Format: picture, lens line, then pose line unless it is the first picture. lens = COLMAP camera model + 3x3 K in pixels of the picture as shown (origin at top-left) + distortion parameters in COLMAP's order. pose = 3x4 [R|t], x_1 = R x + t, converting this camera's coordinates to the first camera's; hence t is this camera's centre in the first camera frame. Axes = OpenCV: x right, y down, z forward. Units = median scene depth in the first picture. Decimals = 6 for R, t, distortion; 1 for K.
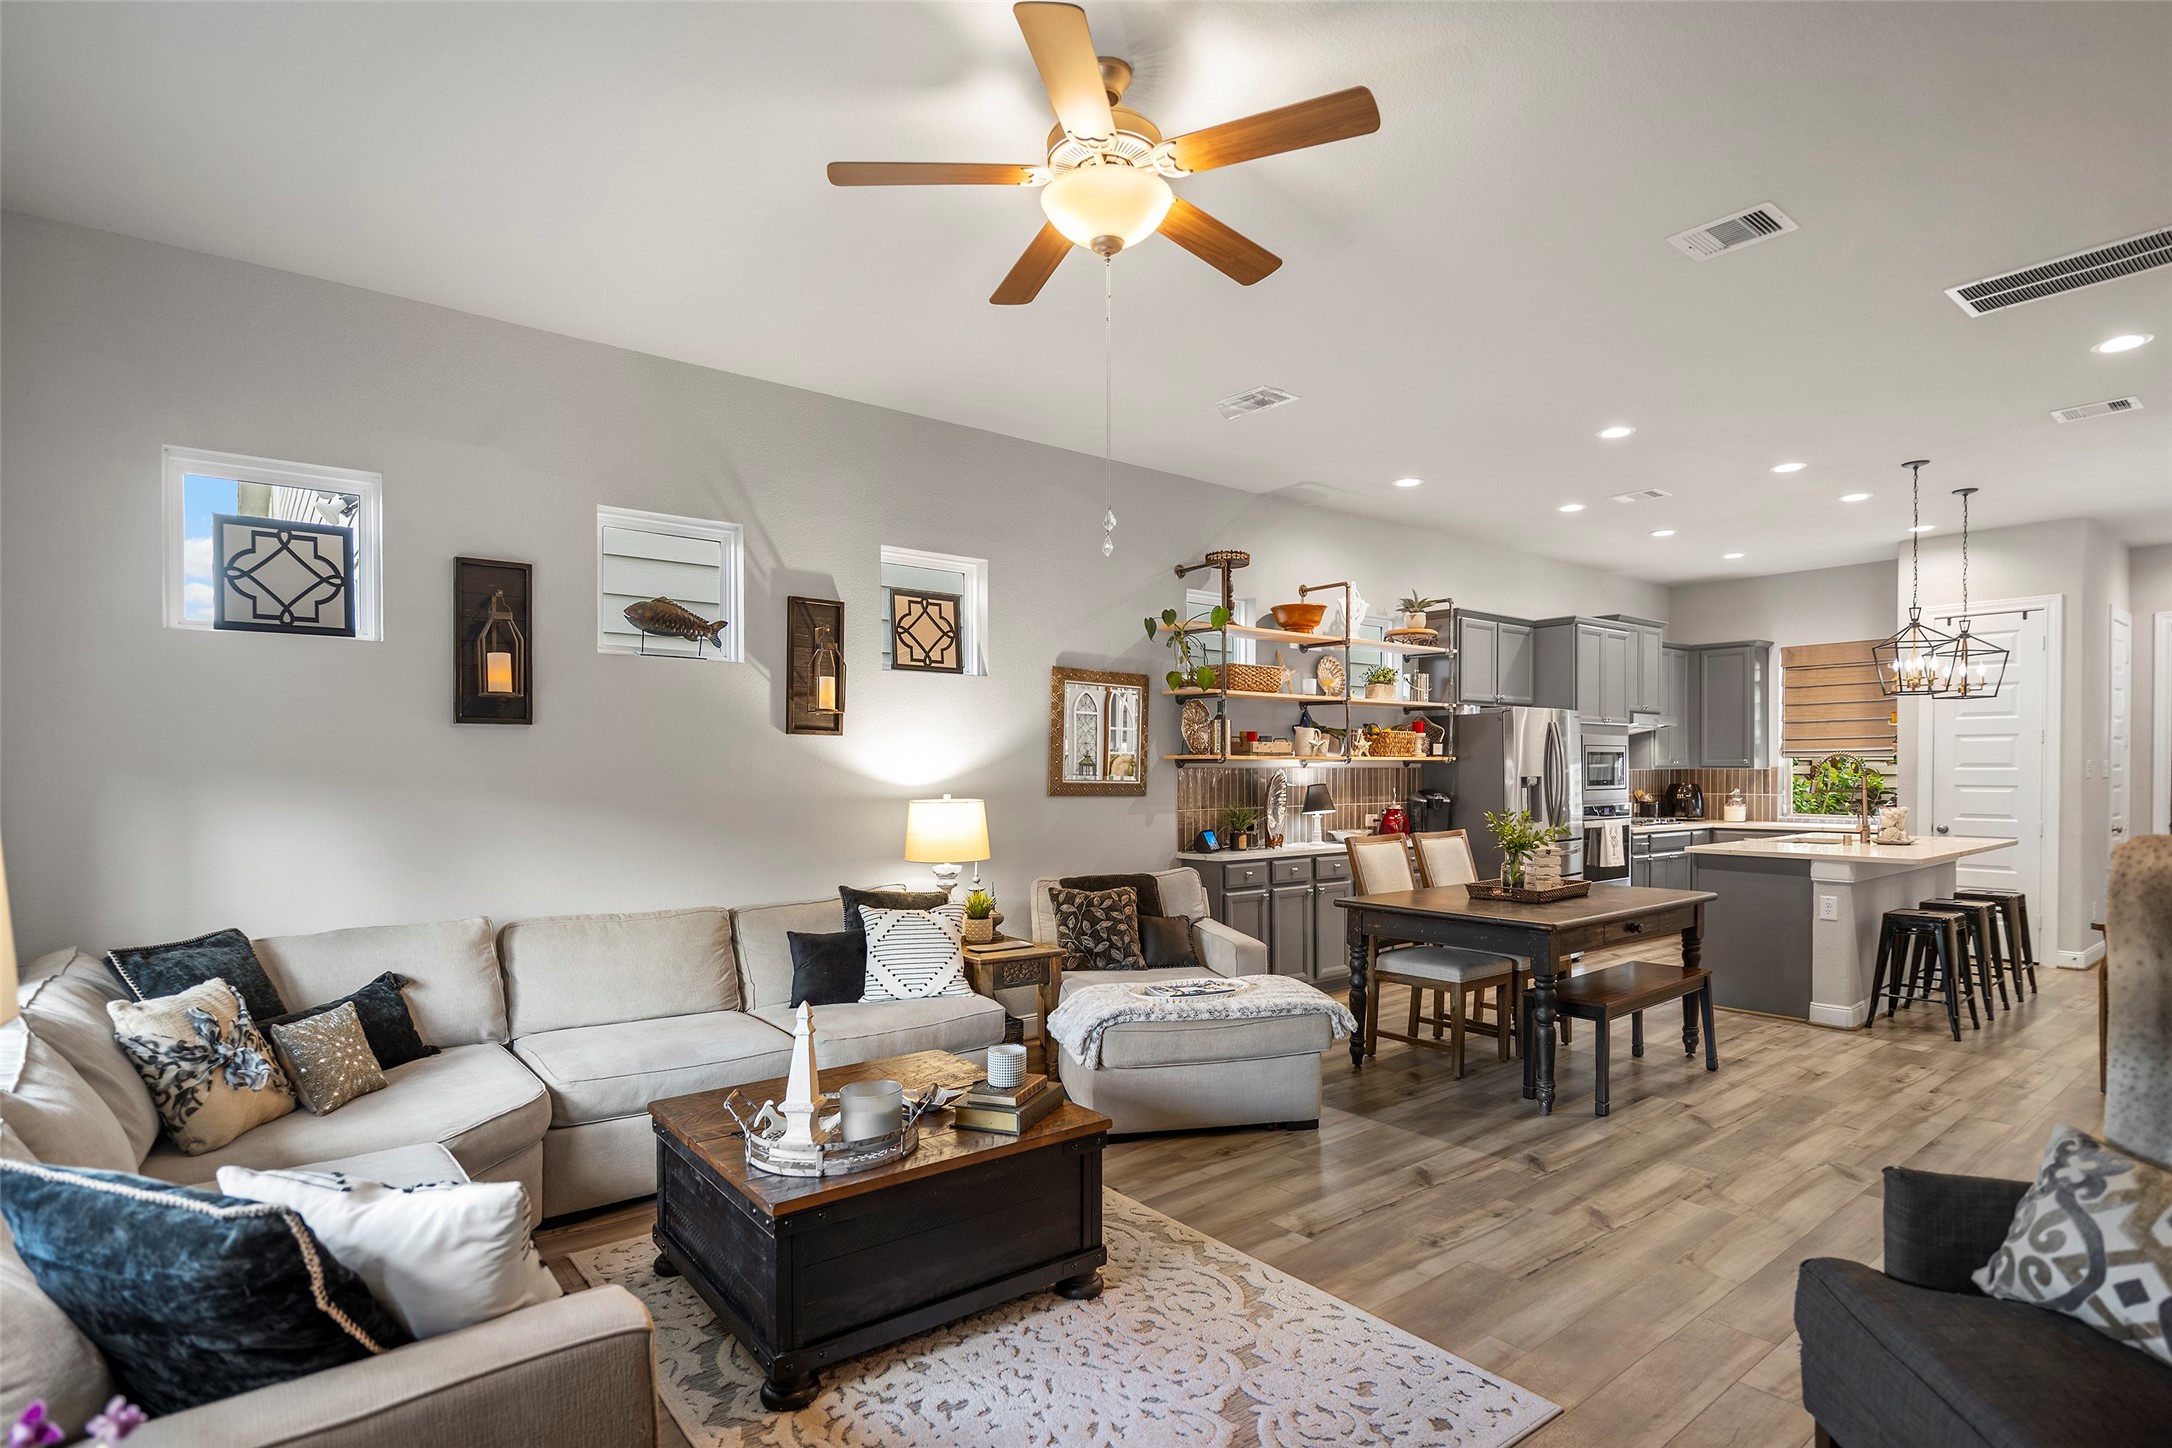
lens RADIAL K [[1077.7, 0, 1110.3], [0, 1077.7, 773.4], [0, 0, 1]] dist [-0.003475, -0.001070]
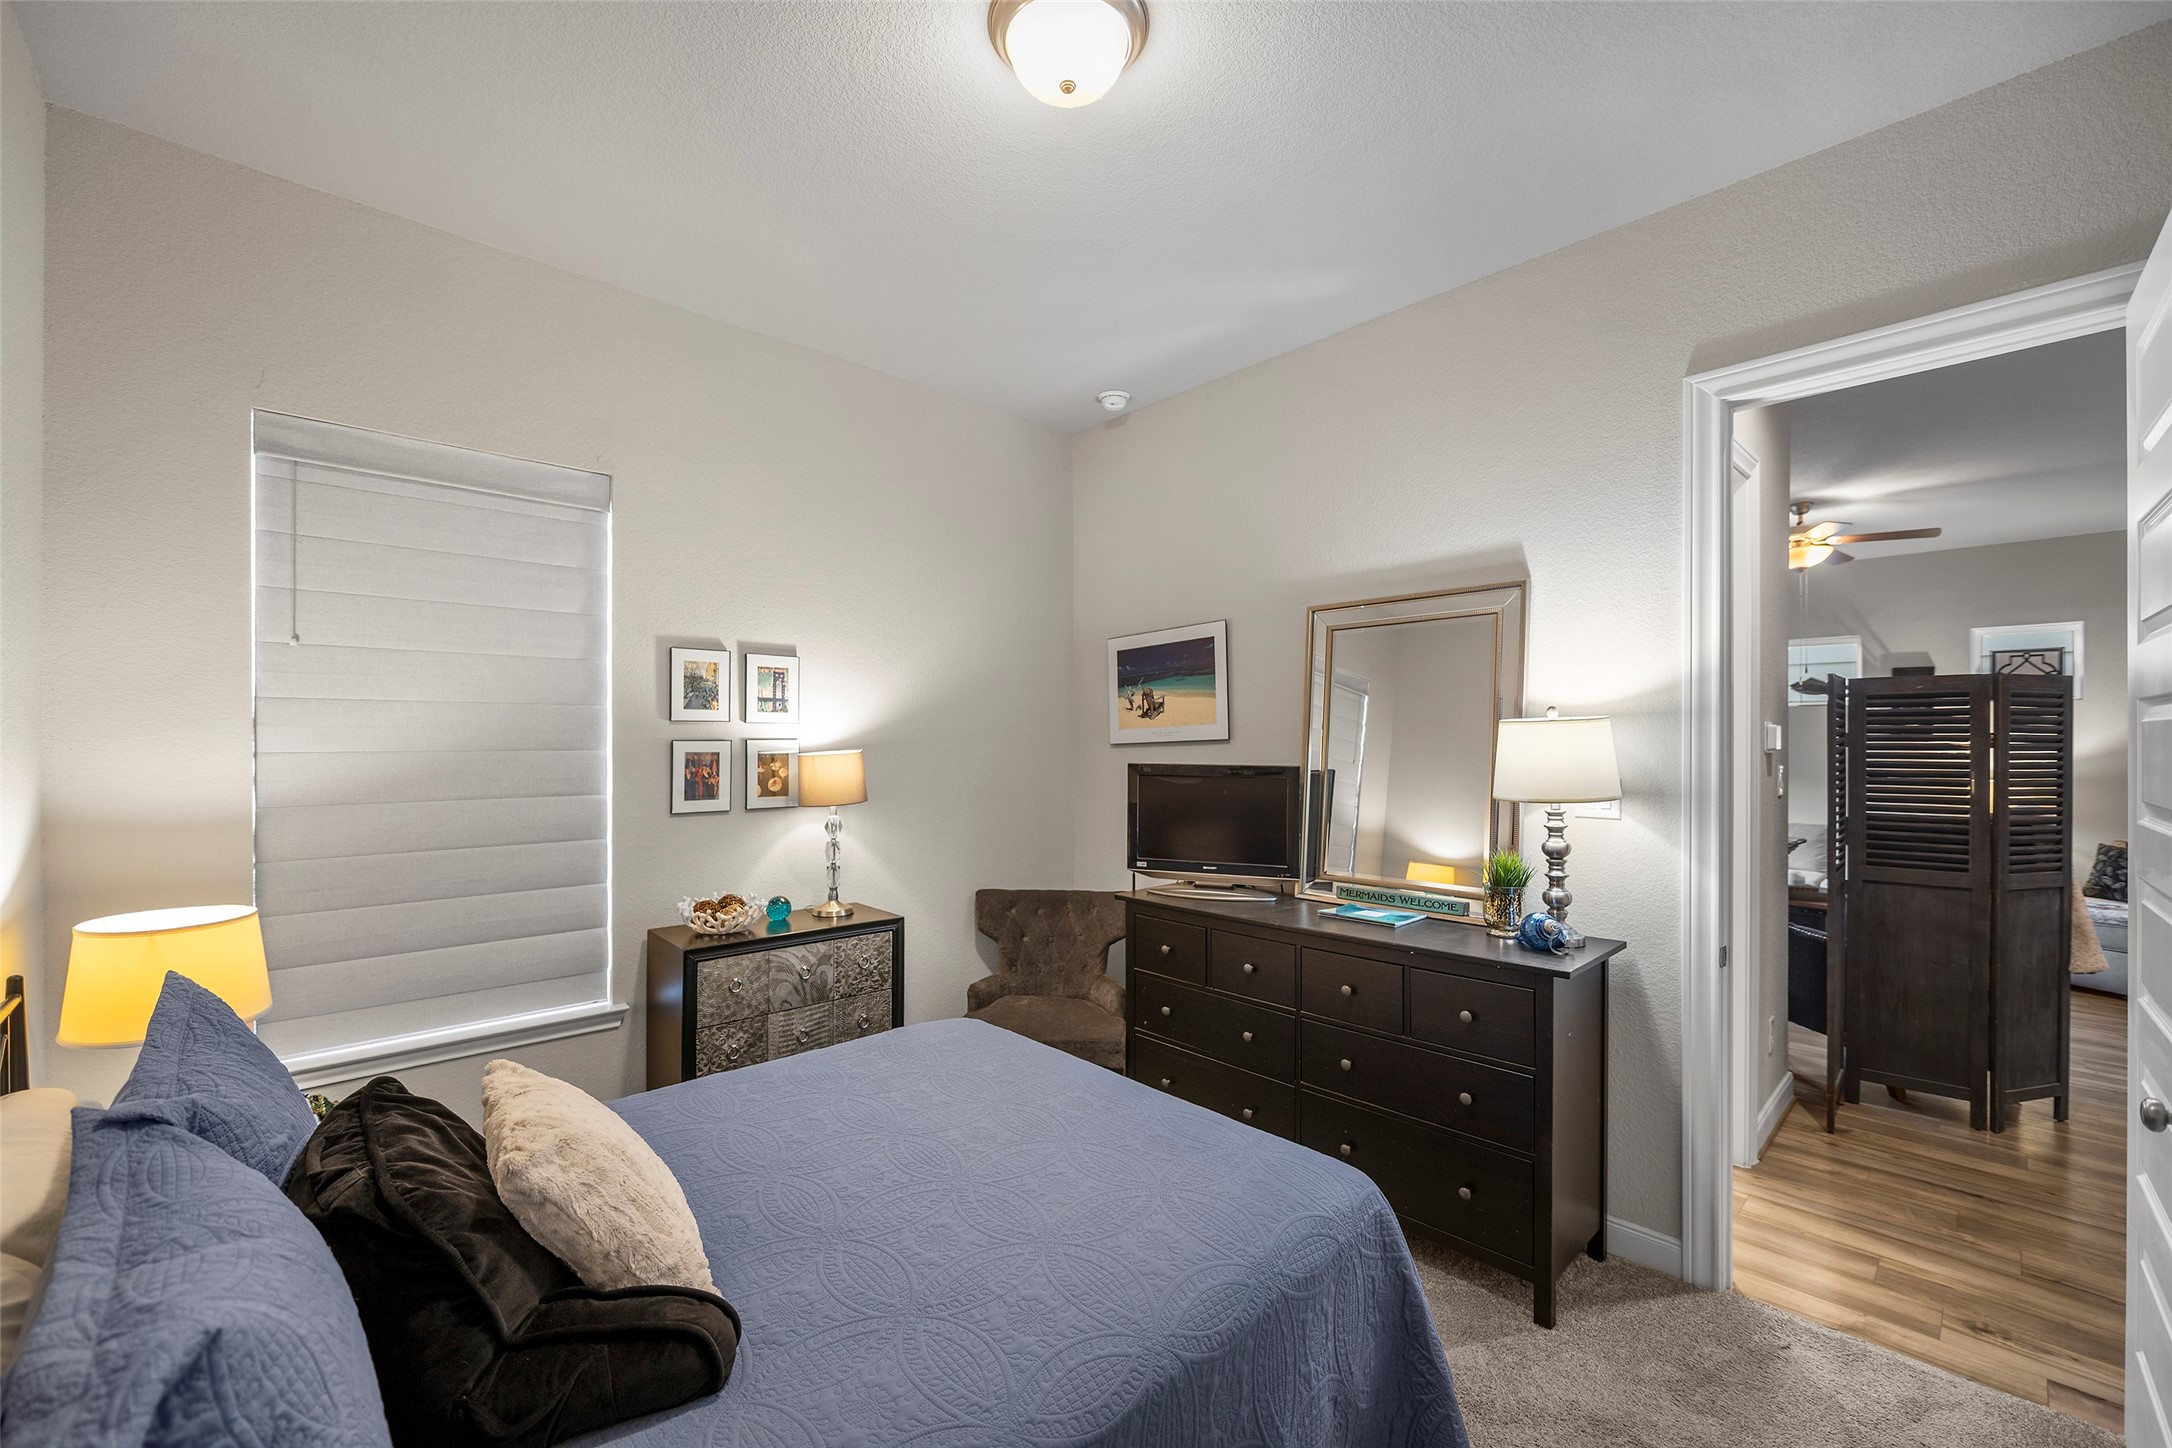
lens RADIAL K [[885.3, 0, 1087.6], [0, 885.3, 725.9], [0, 0, 1]] dist [0.001766, 0.000040]
pose [[0.071618, -0.006261, -0.997412, 0.969164], [-0.005941, 0.999960, -0.006704, -0.036359], [0.997414, 0.006405, 0.071578, -0.438785]]
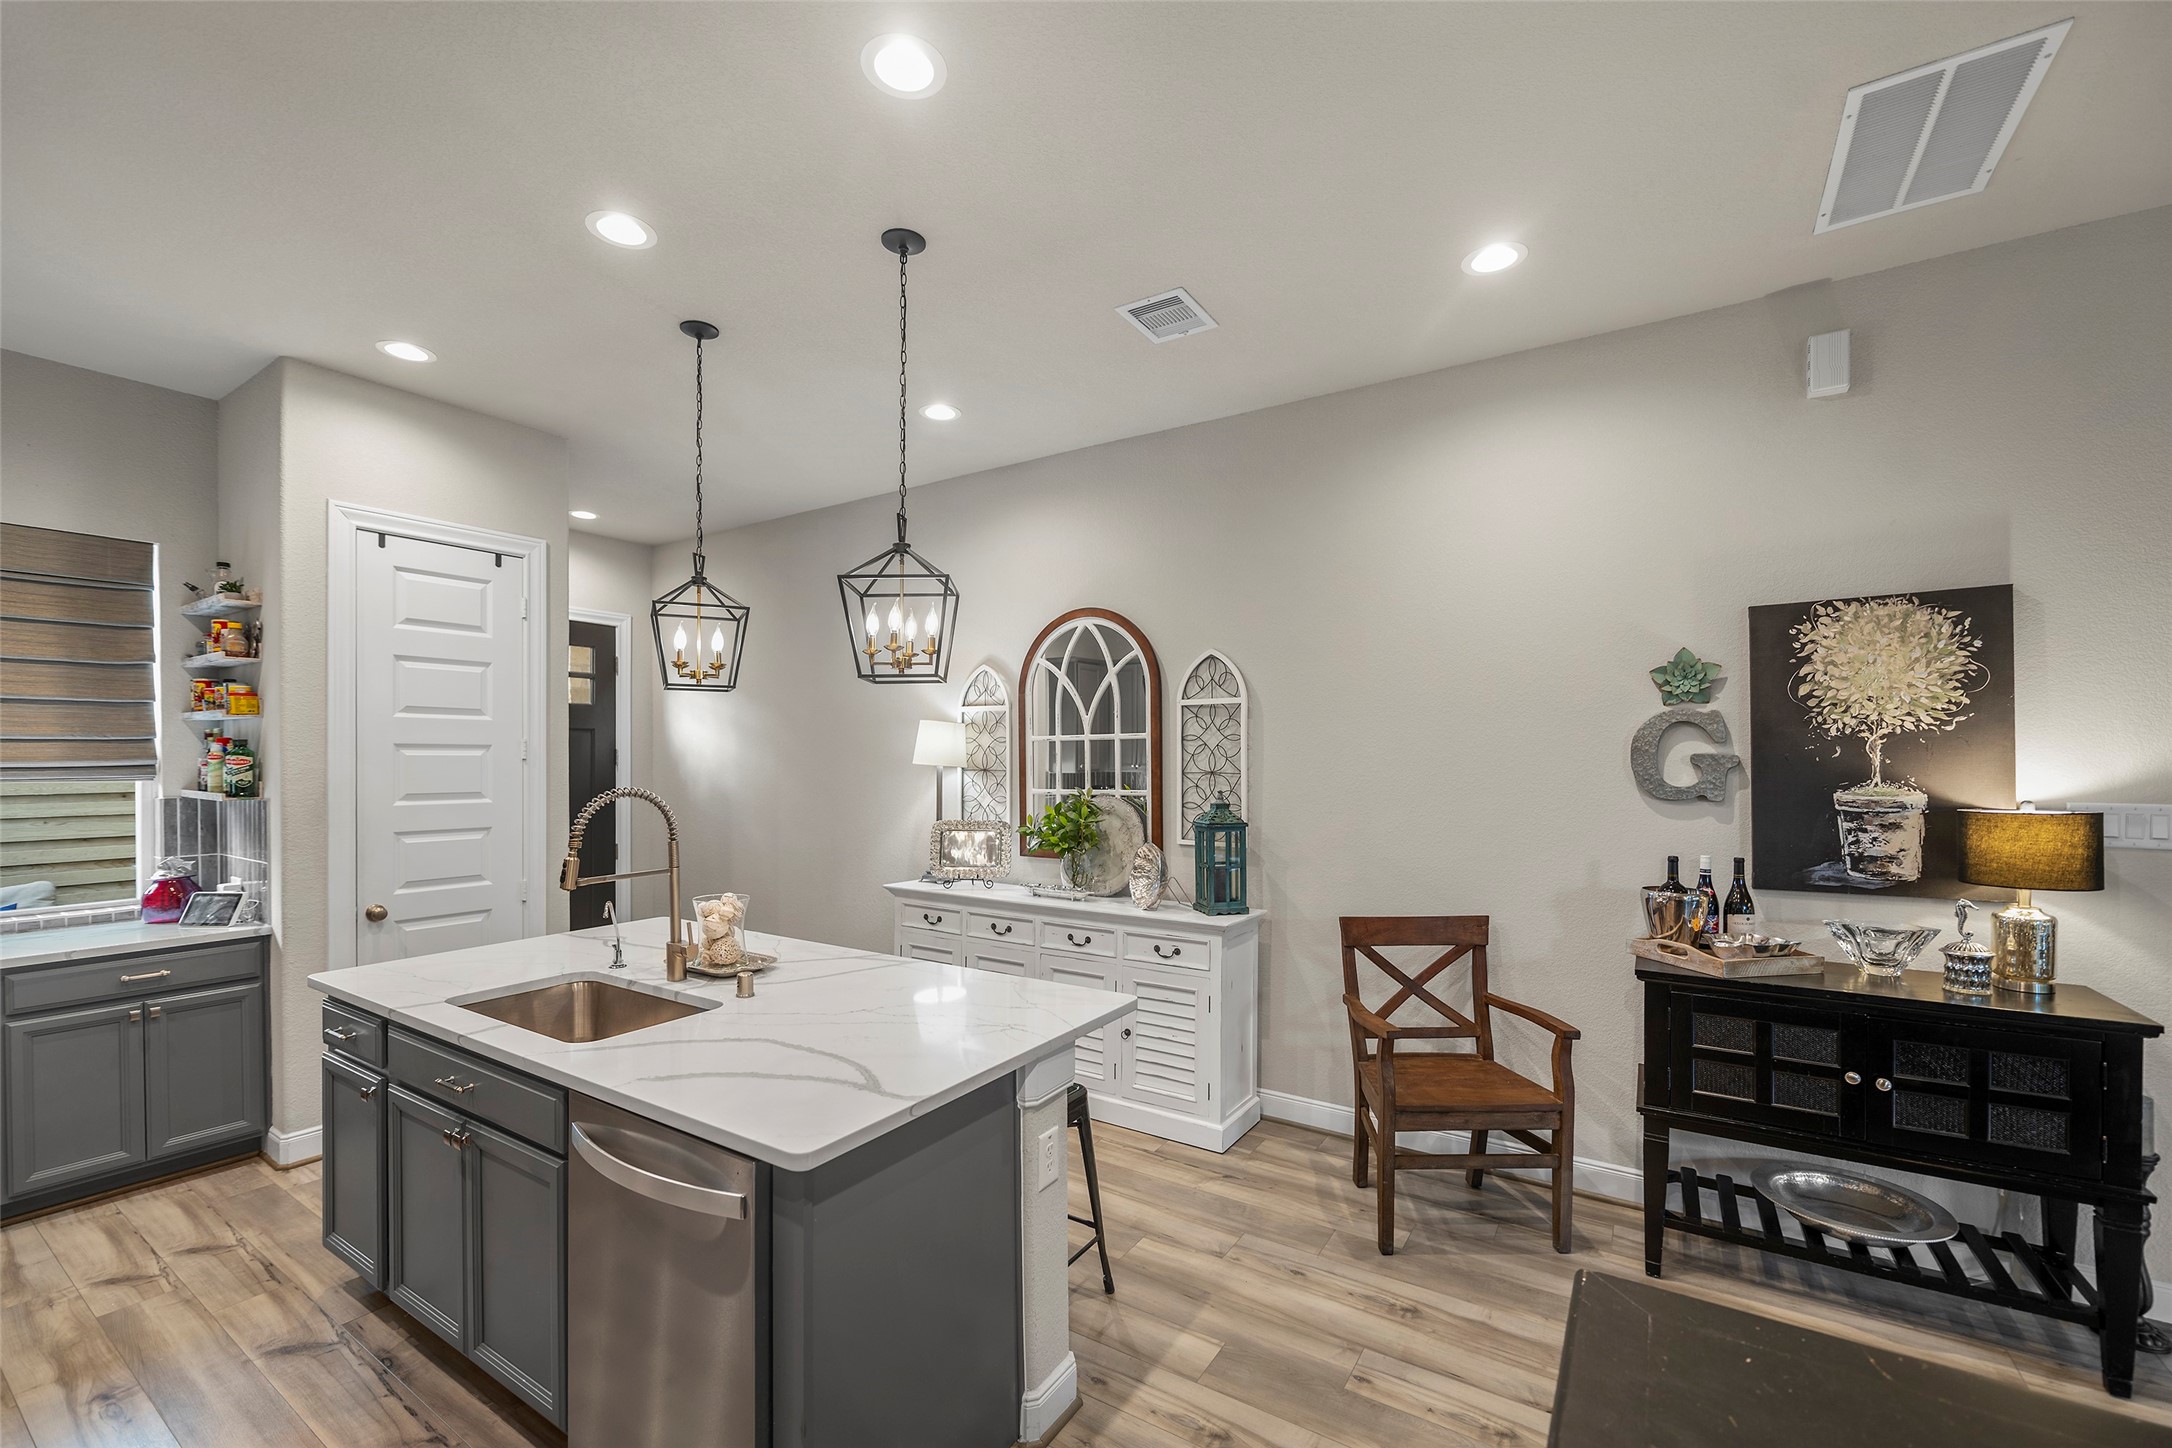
lens RADIAL K [[895.8, 0, 1090.2], [0, 895.8, 763.1], [0, 0, 1]] dist [-0.000948, -0.002488]
pose [[-0.306115, -0.008183, 0.951959, 0.322496], [0.003333, 0.999948, 0.009668, -0.041336], [-0.951989, 0.006132, -0.306072, 1.145203]]
